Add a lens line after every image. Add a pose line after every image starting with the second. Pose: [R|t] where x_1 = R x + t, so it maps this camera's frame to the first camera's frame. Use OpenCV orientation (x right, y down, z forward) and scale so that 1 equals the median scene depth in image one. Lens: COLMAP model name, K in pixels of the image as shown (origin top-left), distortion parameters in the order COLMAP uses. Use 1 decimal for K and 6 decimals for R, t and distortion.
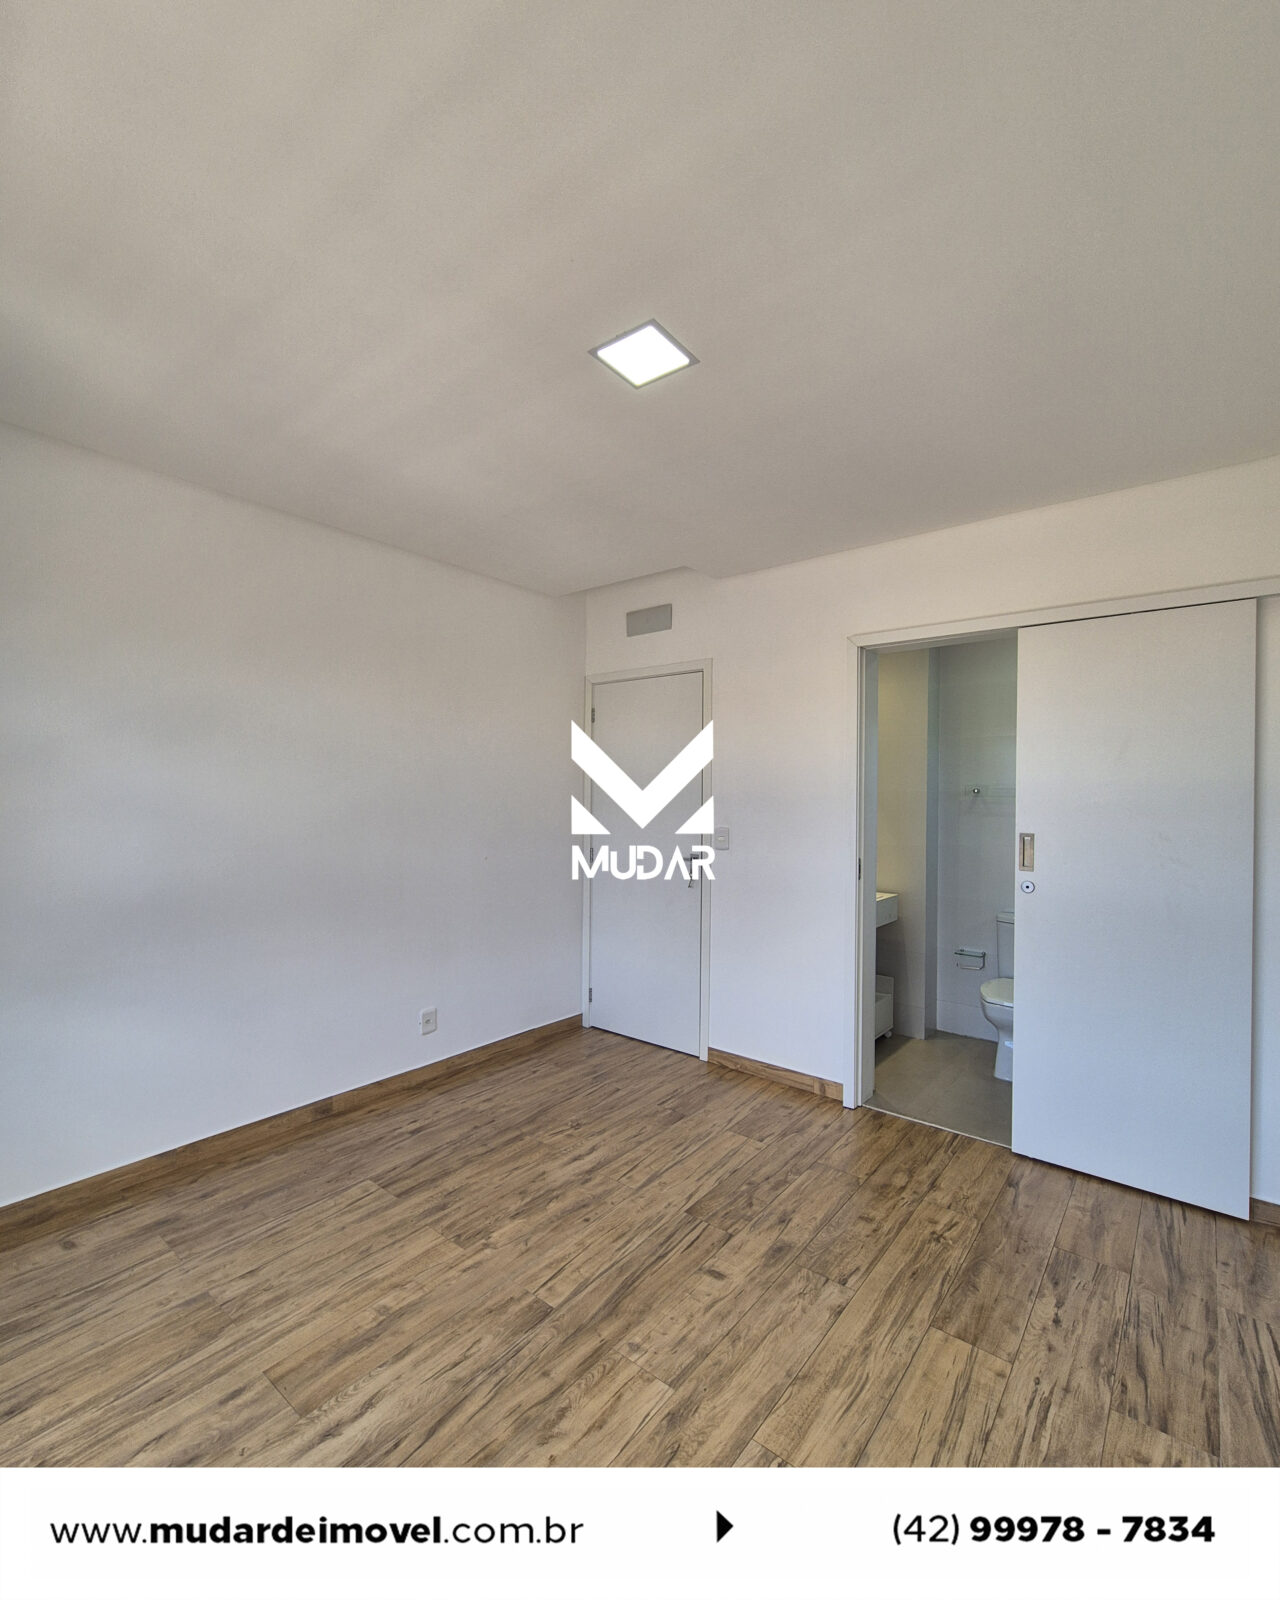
lens RADIAL K [[706.4, 0, 643.0], [0, 706.4, 797.8], [0, 0, 1]] dist [-0.000950, 0.000468]
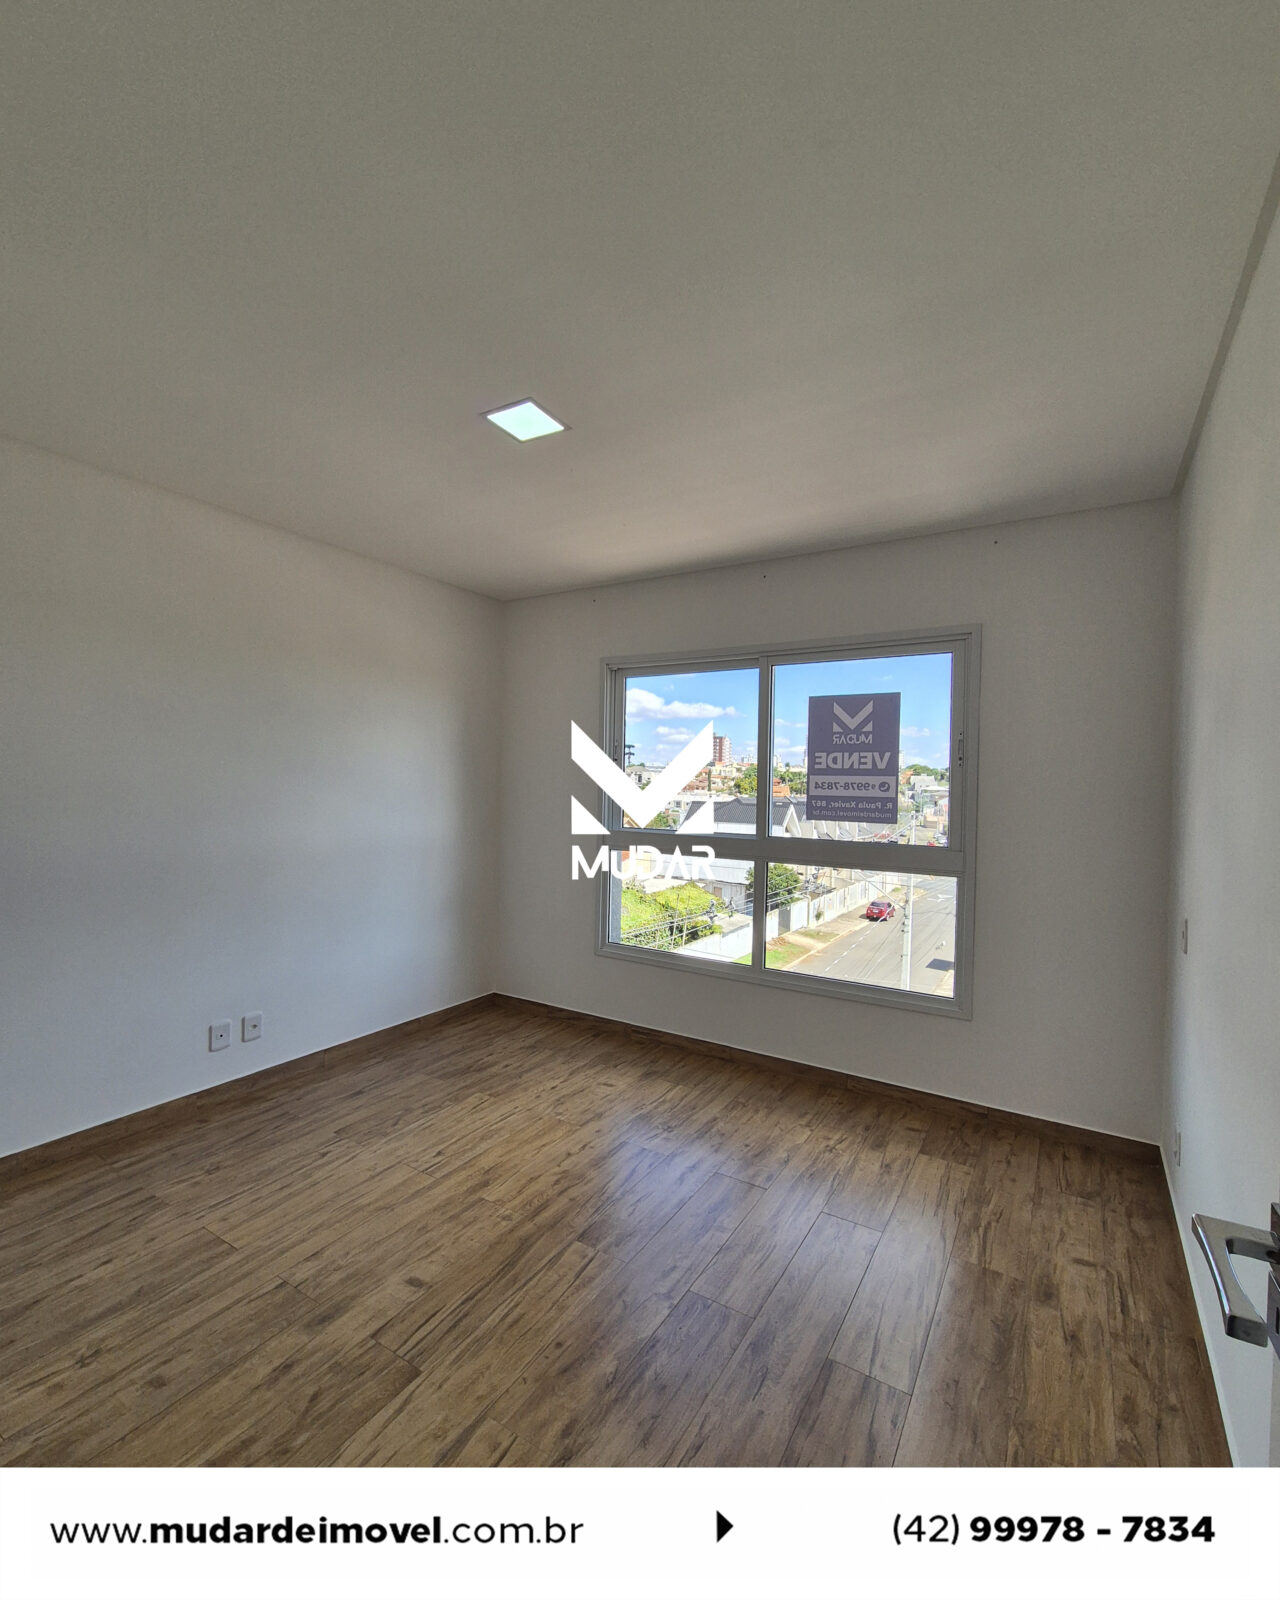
lens RADIAL K [[706.4, 0, 637.7], [0, 706.4, 801.5], [0, 0, 1]] dist [-0.000950, 0.000468]
pose [[-0.992567, -0.030275, -0.117875, -0.063218], [-0.033246, 0.999175, 0.023317, -0.009979], [0.117072, 0.027063, -0.992755, 1.954110]]
